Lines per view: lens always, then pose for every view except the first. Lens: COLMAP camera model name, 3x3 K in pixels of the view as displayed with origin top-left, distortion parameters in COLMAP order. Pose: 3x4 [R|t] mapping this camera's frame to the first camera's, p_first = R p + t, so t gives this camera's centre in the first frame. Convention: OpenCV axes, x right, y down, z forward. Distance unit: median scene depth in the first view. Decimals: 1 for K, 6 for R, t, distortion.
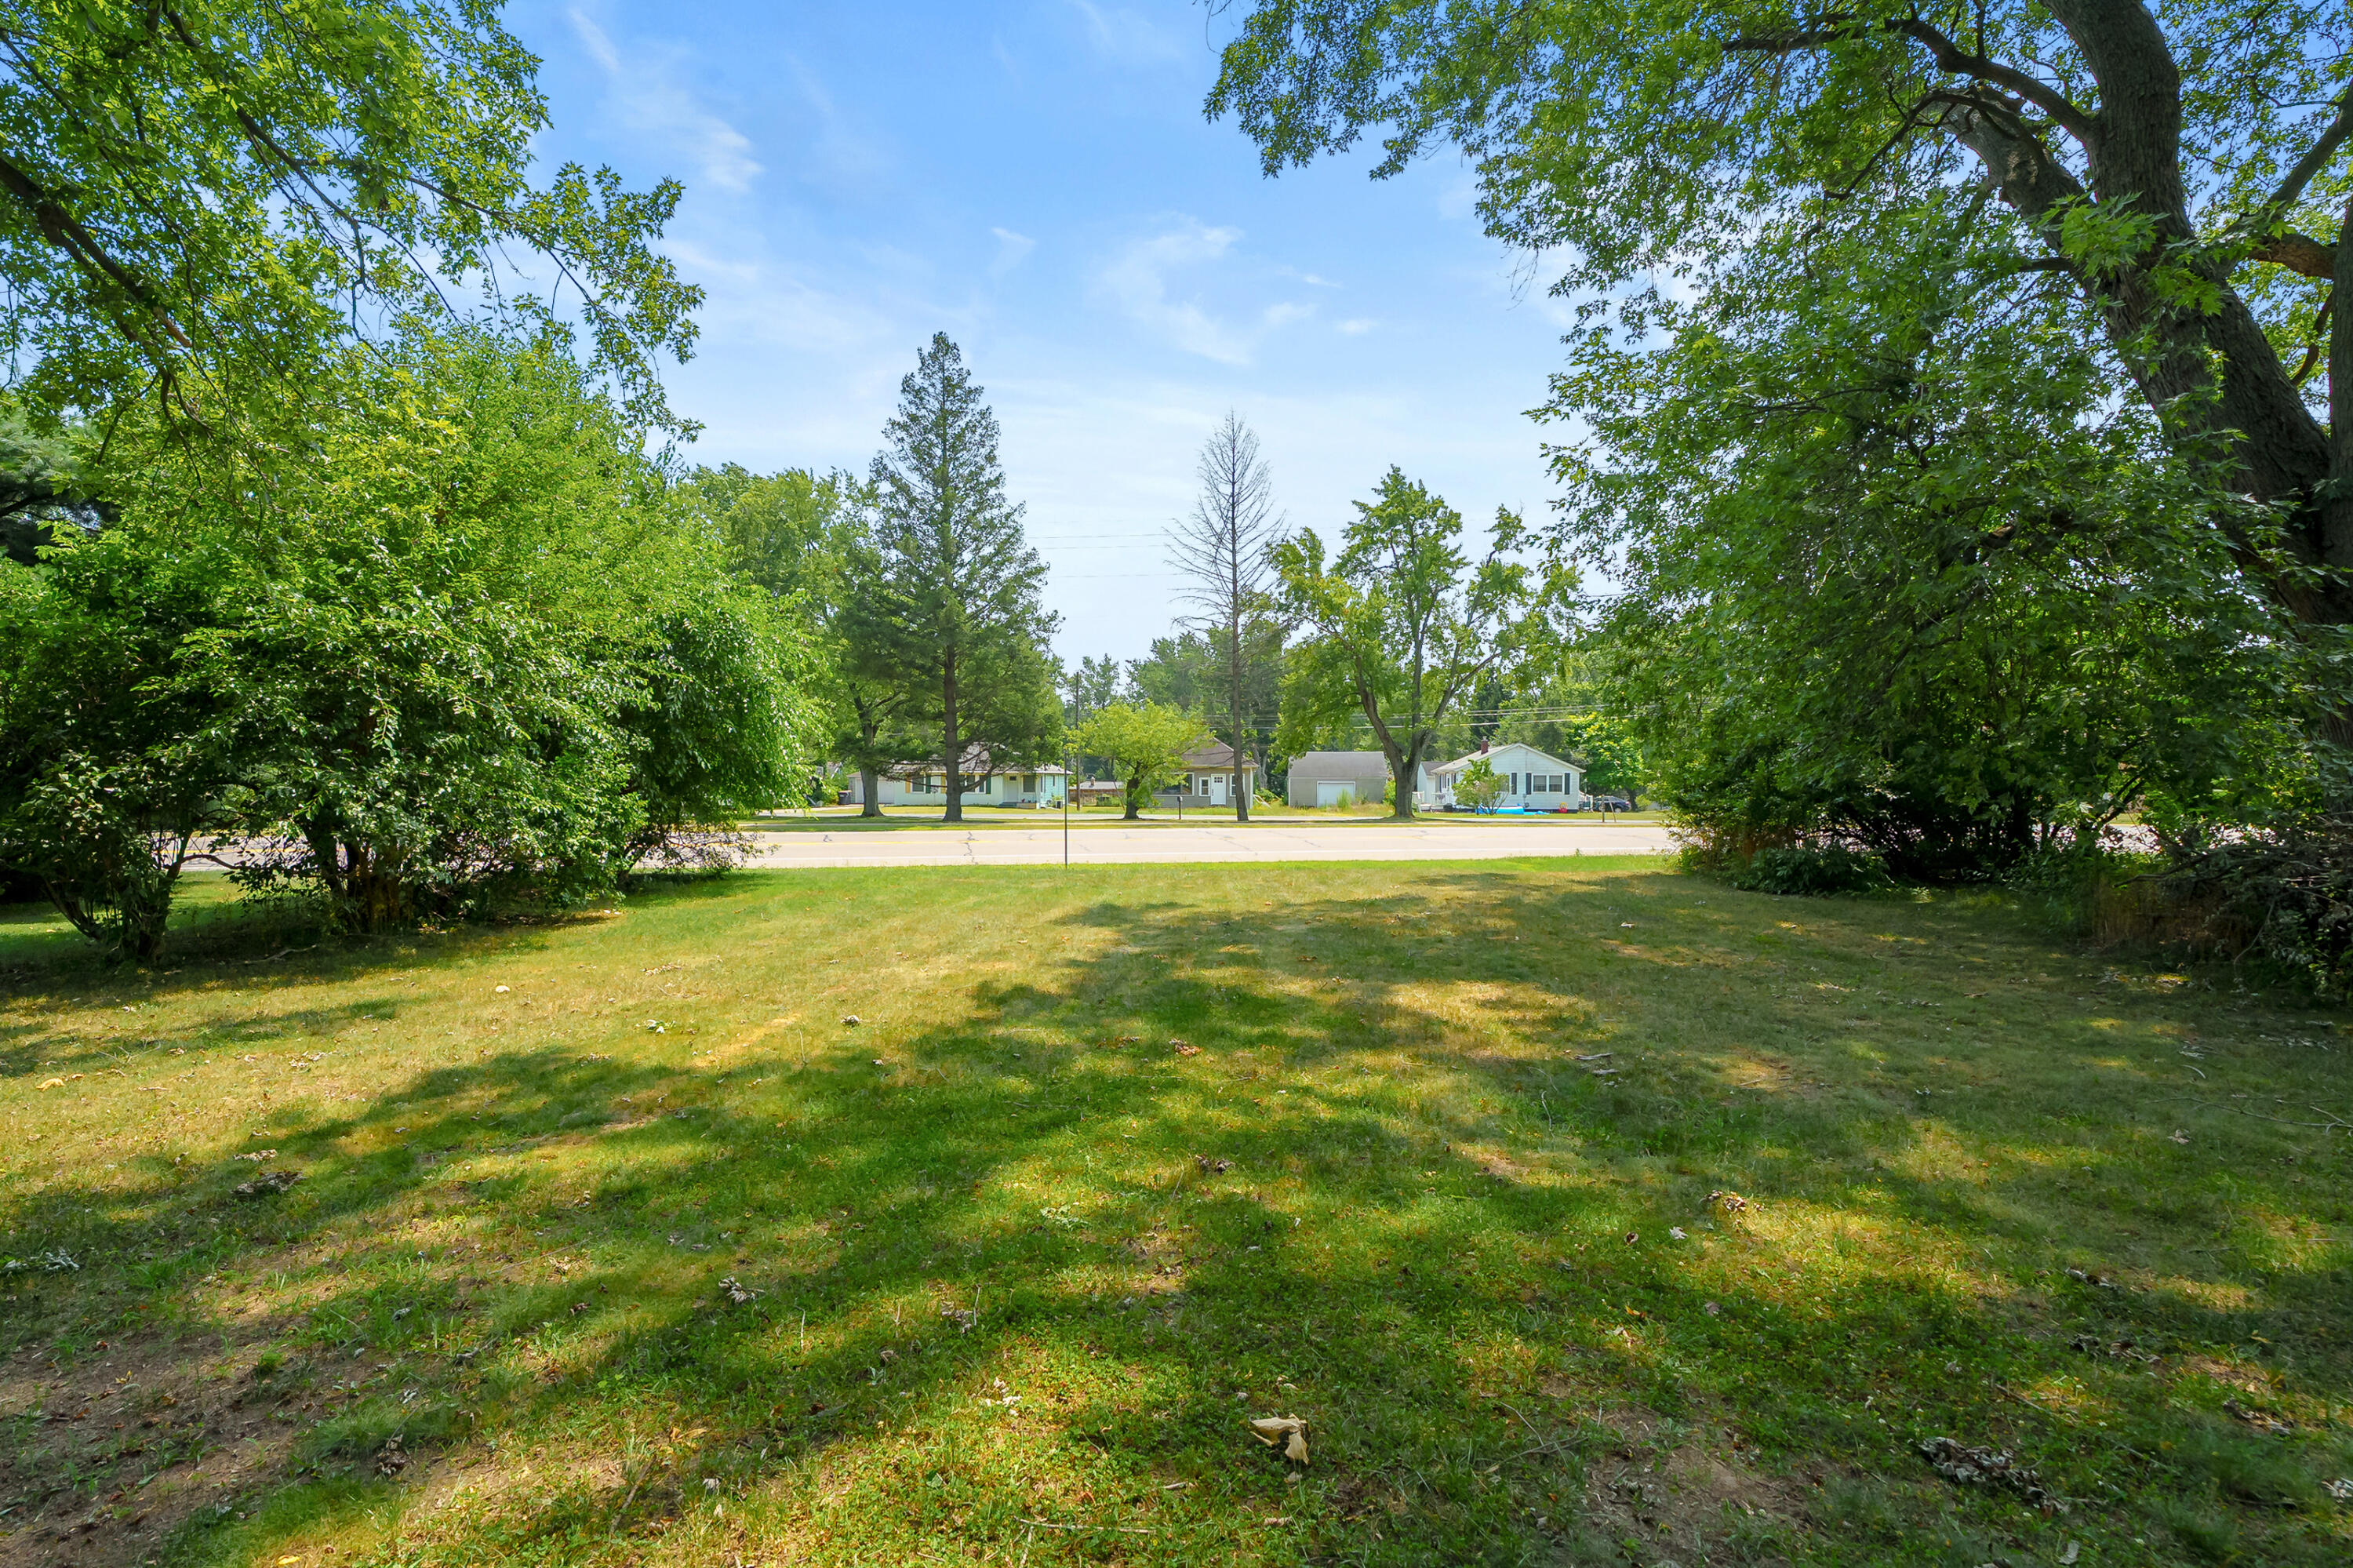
lens RADIAL K [[1078.8, 0, 1165.5], [0, 1078.8, 793.6], [0, 0, 1]] dist [-0.002878, 0.000076]
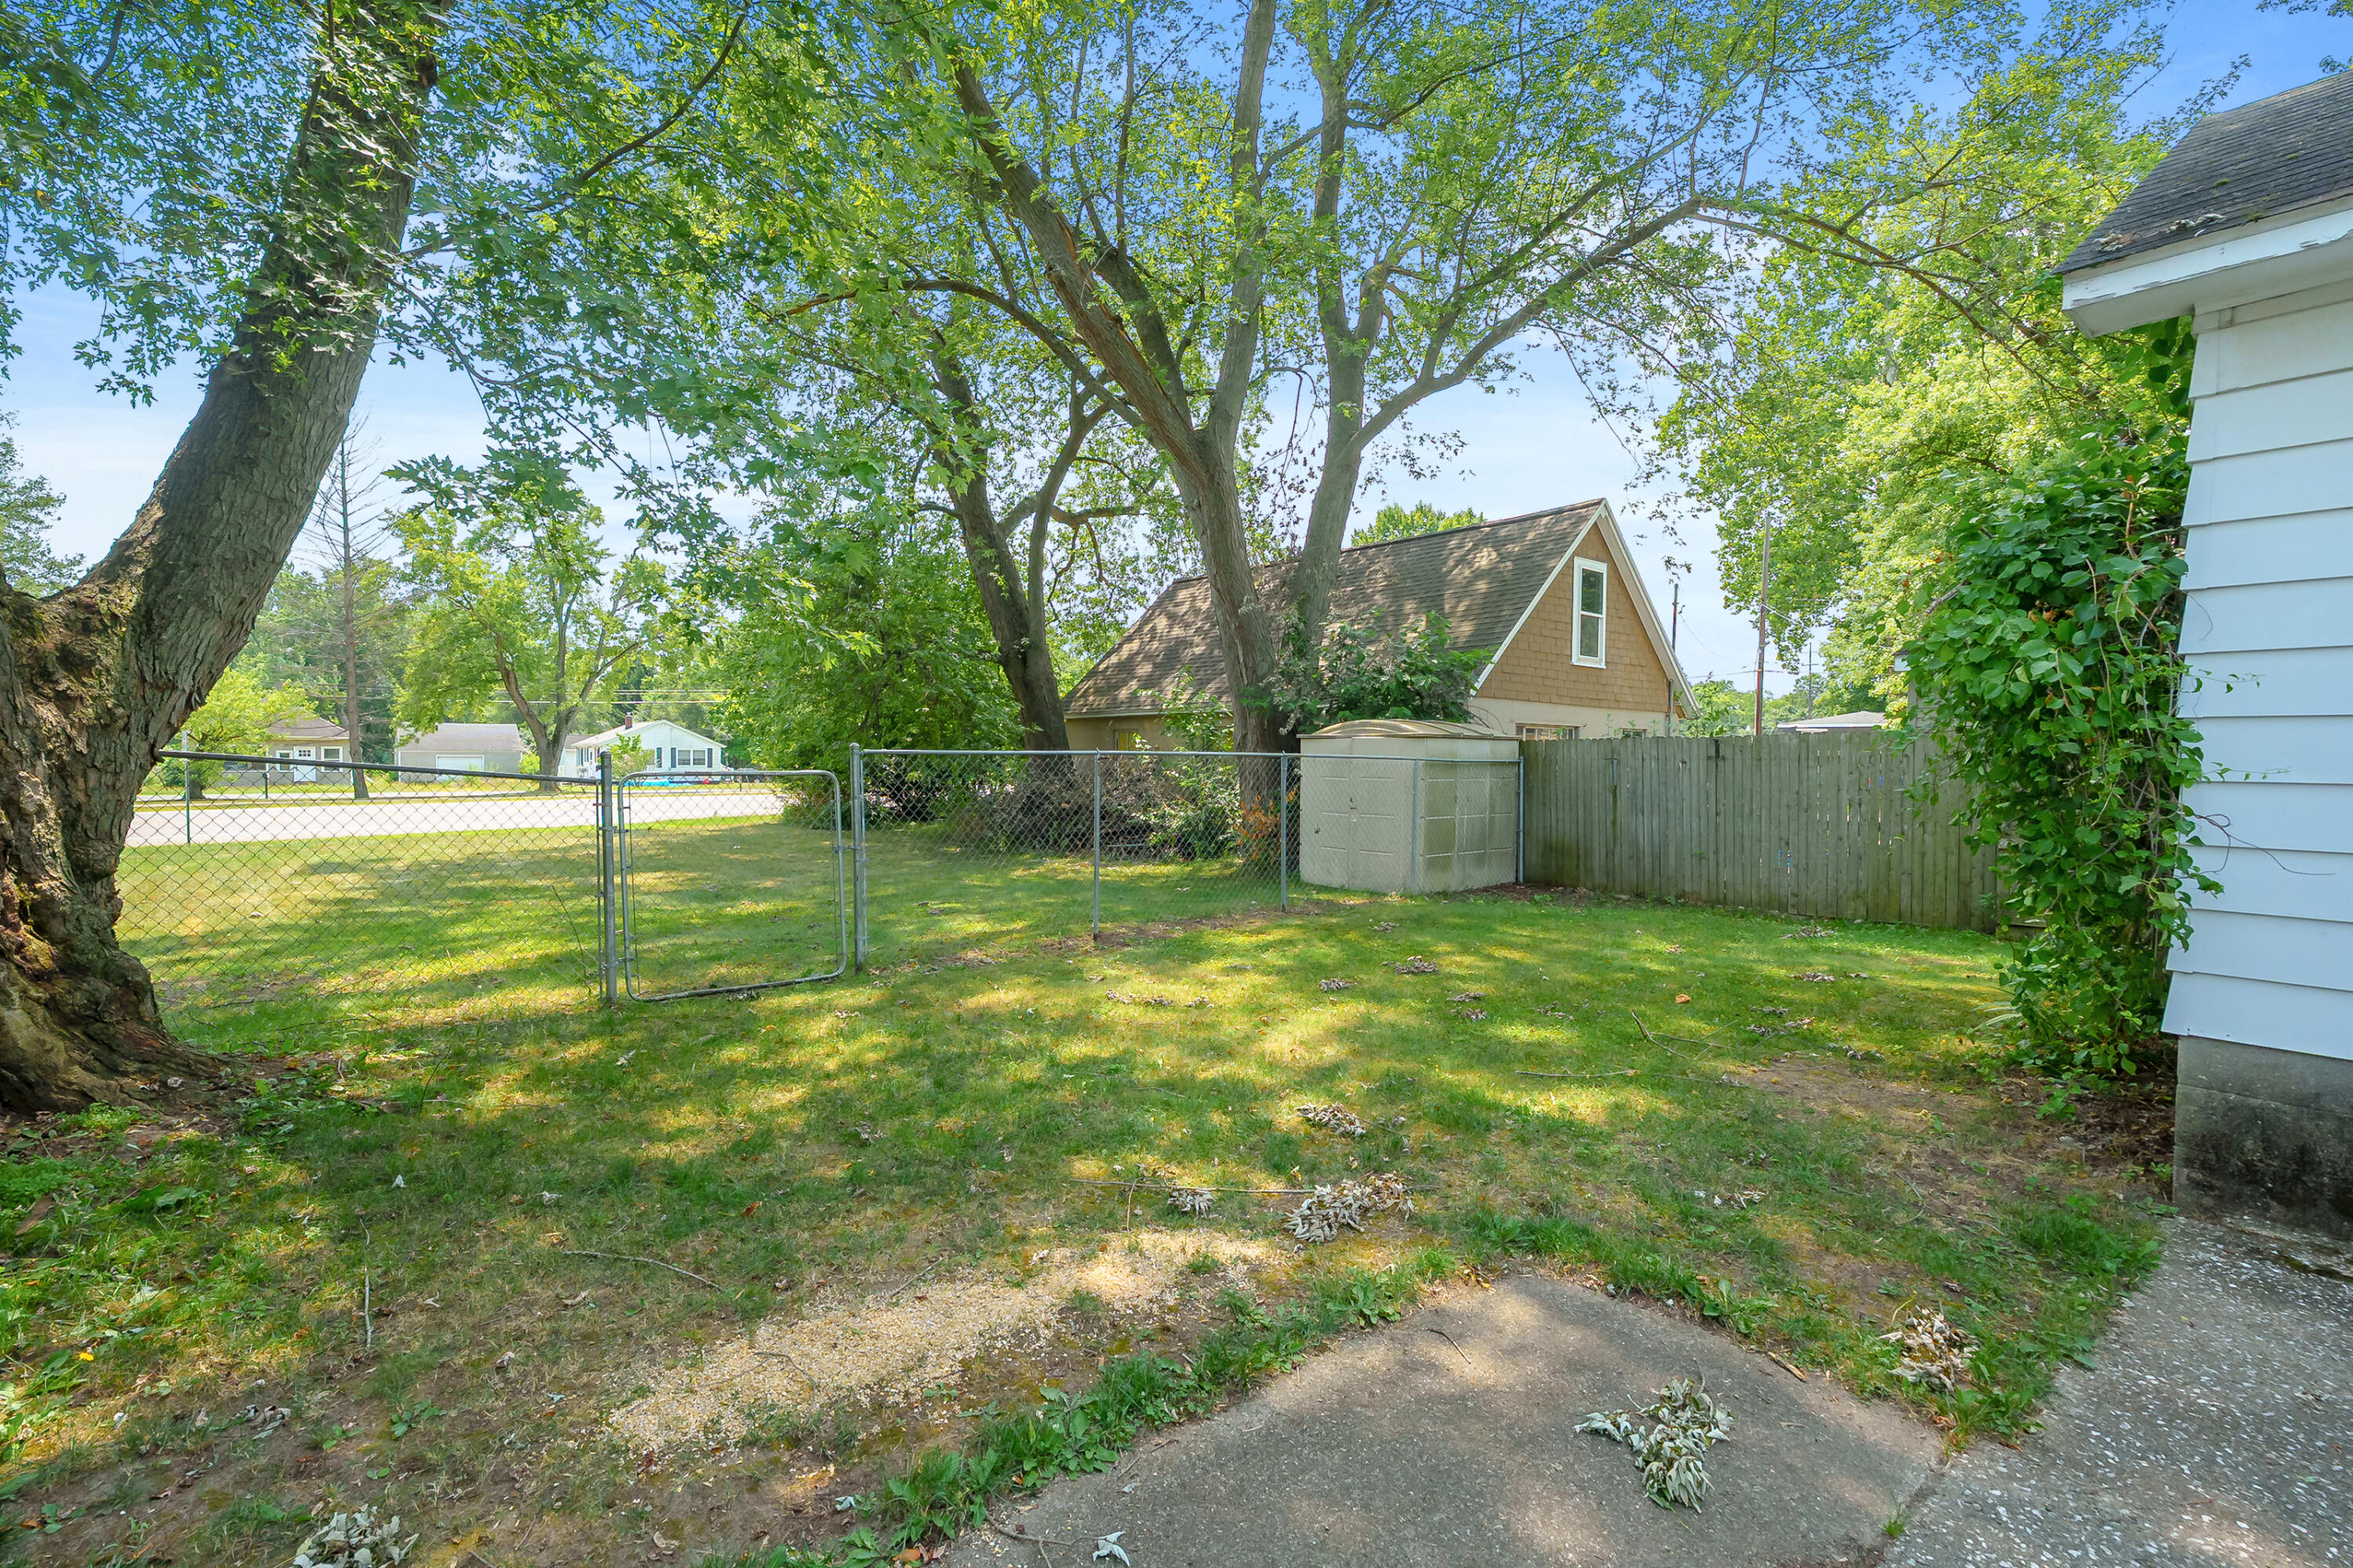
lens RADIAL K [[1078.8, 0, 1181.3], [0, 1078.8, 782.0], [0, 0, 1]] dist [-0.002878, 0.000076]
pose [[0.721511, -0.017563, 0.692180, -0.060335], [0.005867, 0.999797, 0.019253, -0.003102], [-0.692378, -0.009830, 0.721468, -0.179349]]
